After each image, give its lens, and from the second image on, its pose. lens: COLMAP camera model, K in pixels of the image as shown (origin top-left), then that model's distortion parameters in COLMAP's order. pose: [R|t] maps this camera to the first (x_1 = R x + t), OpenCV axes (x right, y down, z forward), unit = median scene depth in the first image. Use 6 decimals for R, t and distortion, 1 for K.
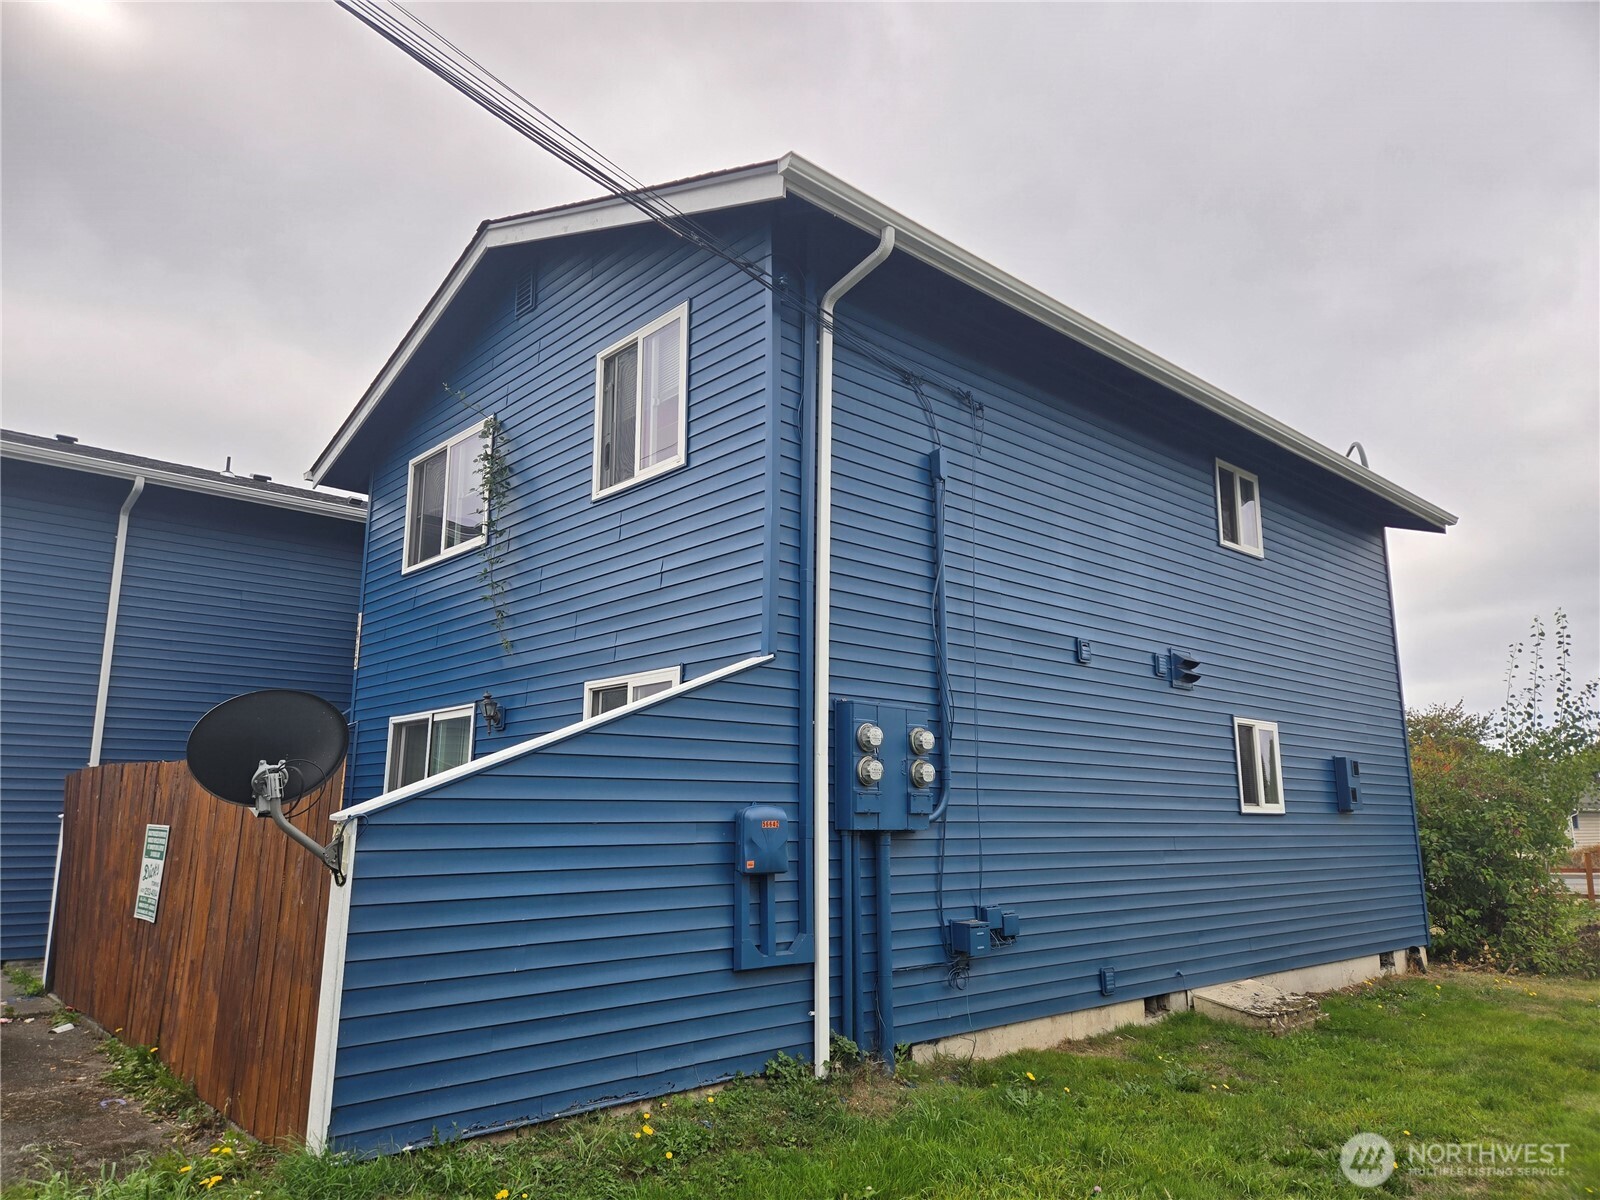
lens RADIAL K [[1075.3, 0, 800.8], [0, 1075.3, 605.6], [0, 0, 1]] dist [0.094559, -0.088695]
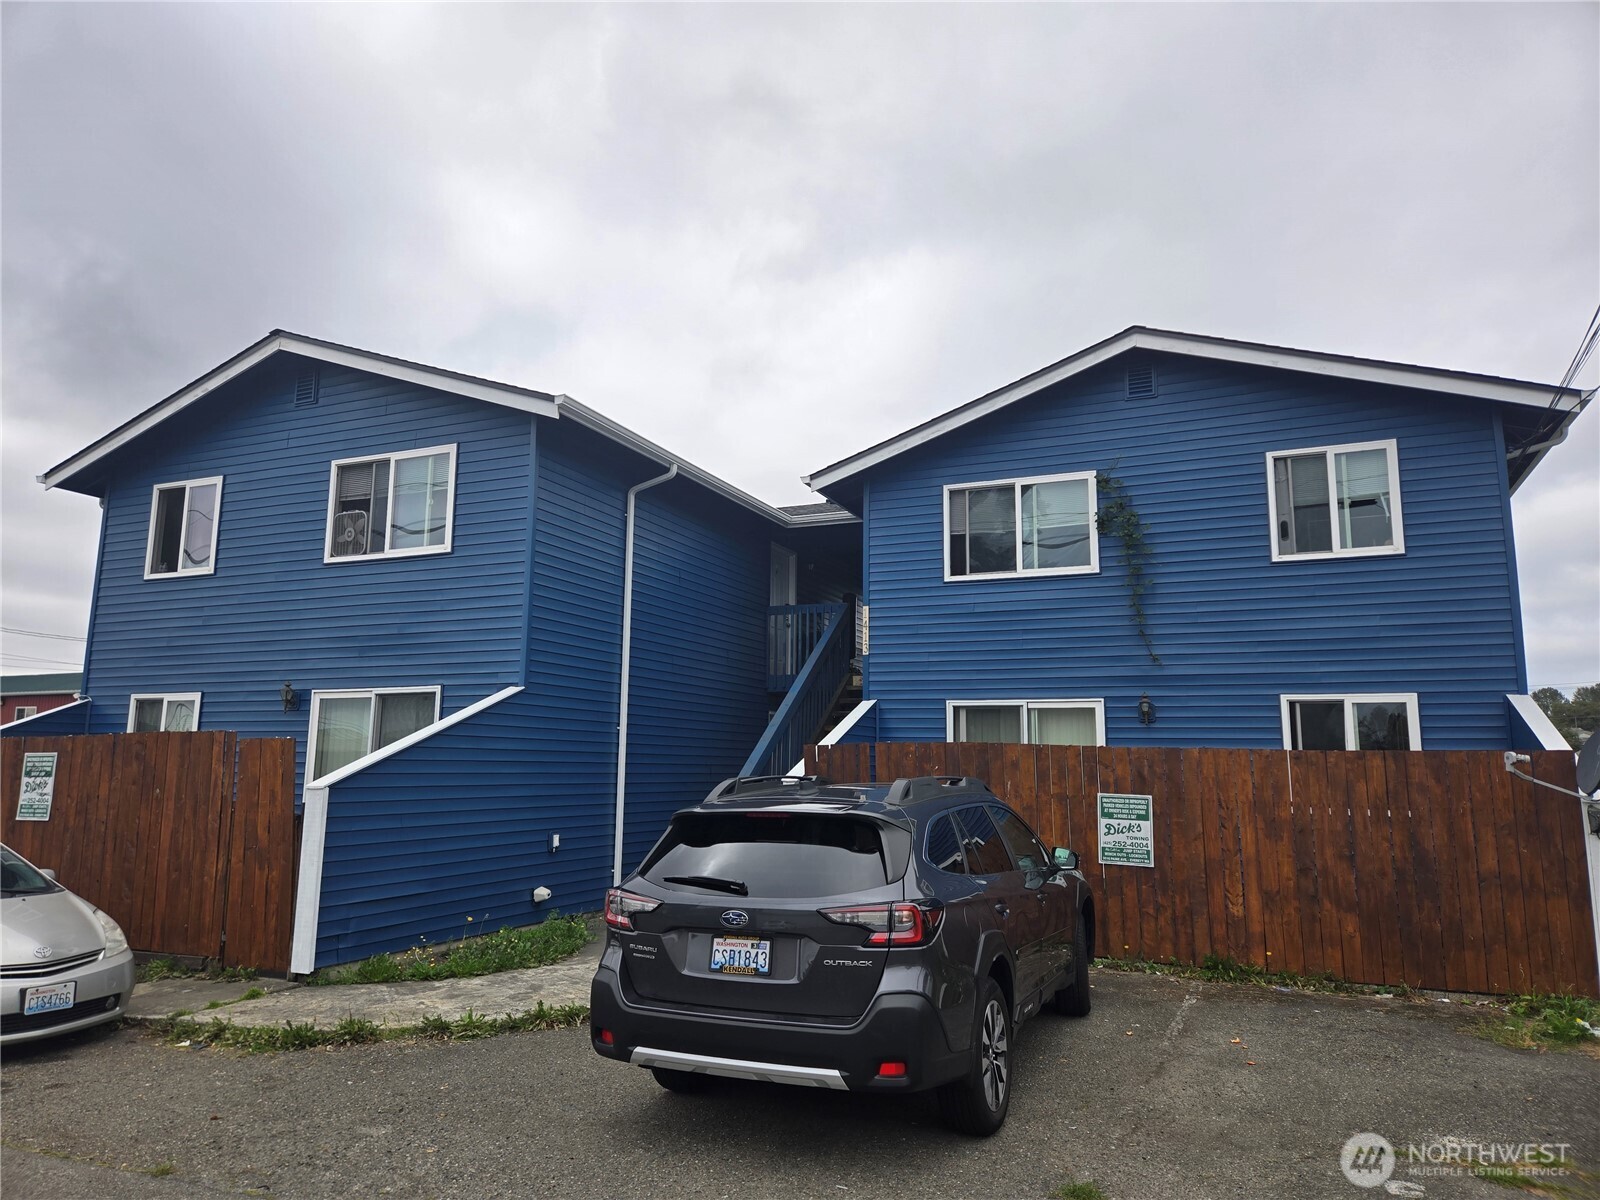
lens RADIAL K [[1074.1, 0, 779.3], [0, 1074.1, 597.1], [0, 0, 1]] dist [0.095206, -0.087136]
pose [[0.906707, 0.068934, 0.416089, -1.306130], [-0.083257, 0.996394, 0.016351, -0.023003], [-0.413462, -0.049468, 0.909177, -0.002620]]
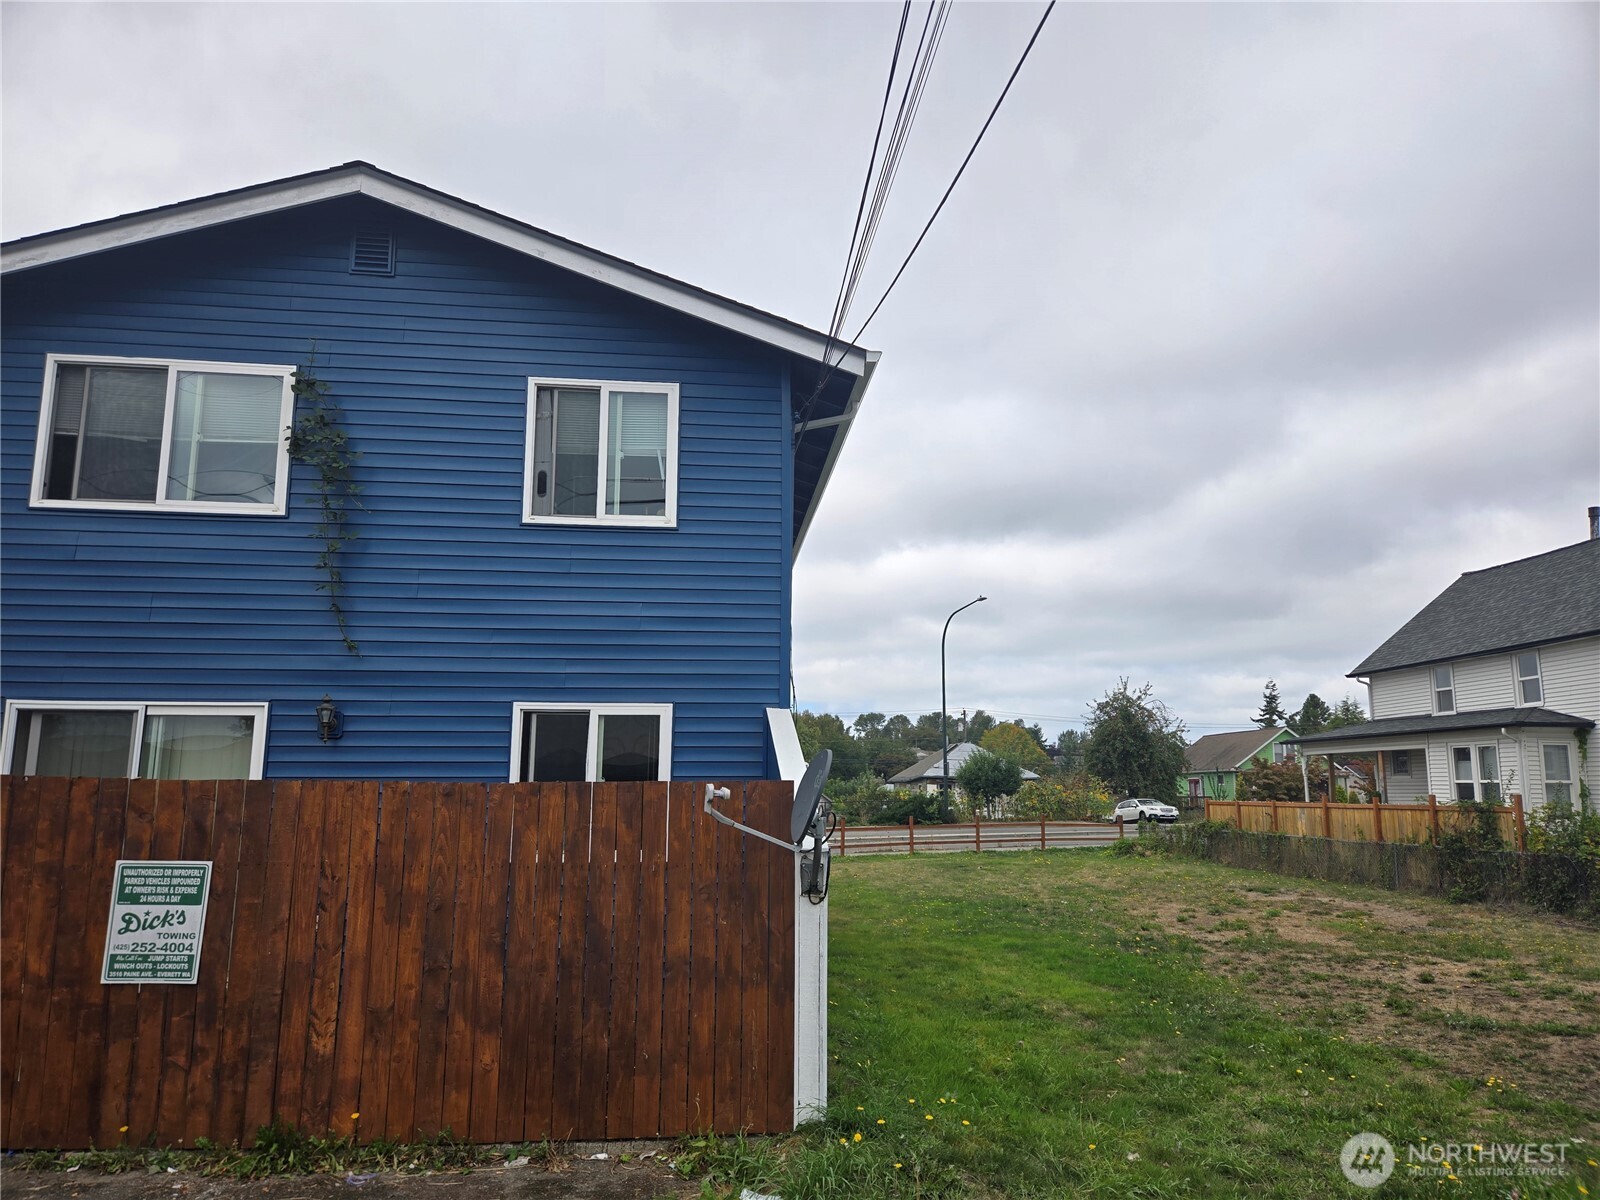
lens RADIAL K [[1075.3, 0, 800.8], [0, 1075.3, 605.6], [0, 0, 1]] dist [0.094559, -0.088695]
pose [[0.584129, 0.133533, 0.800601, -0.826497], [-0.154077, 0.986681, -0.052153, -0.007829], [-0.796902, -0.092891, 0.596924, 0.173091]]
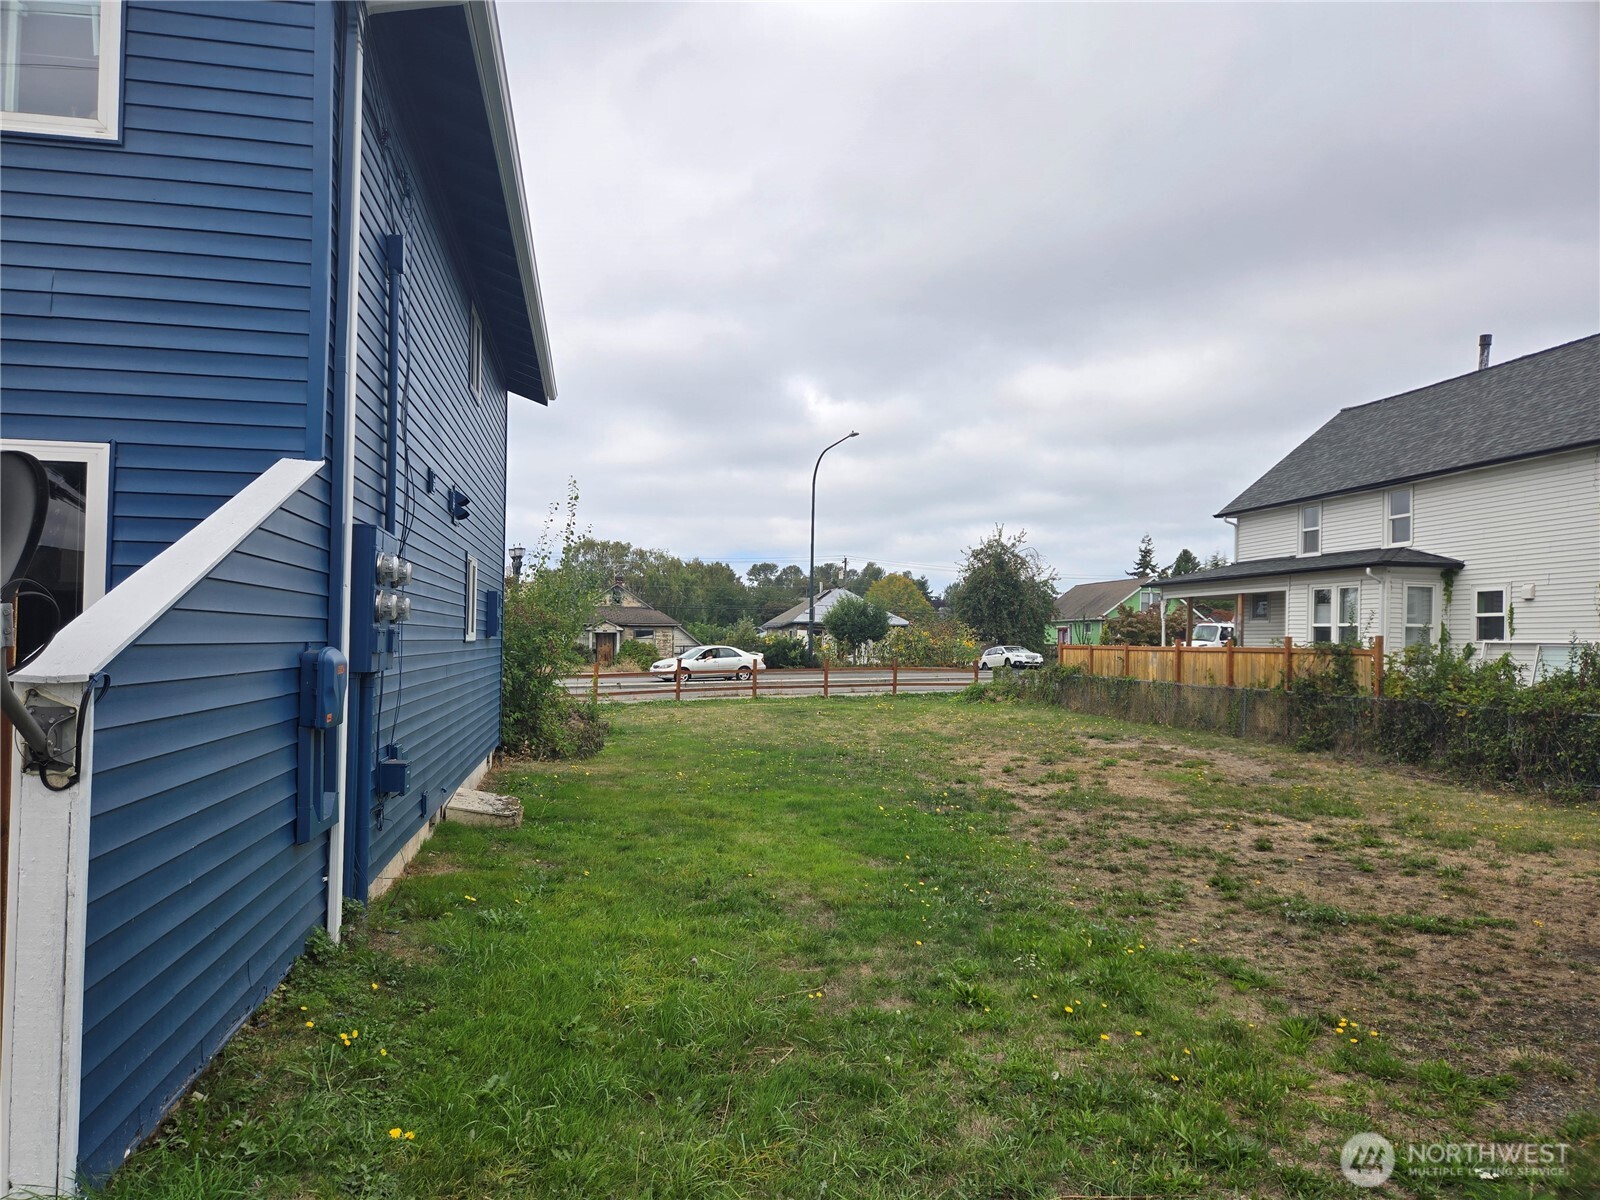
lens RADIAL K [[1075.3, 0, 800.8], [0, 1075.3, 605.6], [0, 0, 1]] dist [0.094559, -0.088695]
pose [[0.502941, 0.030853, 0.863770, -0.417216], [-0.177880, 0.981665, 0.068509, 0.025970], [-0.845819, -0.188103, 0.499207, 0.216661]]
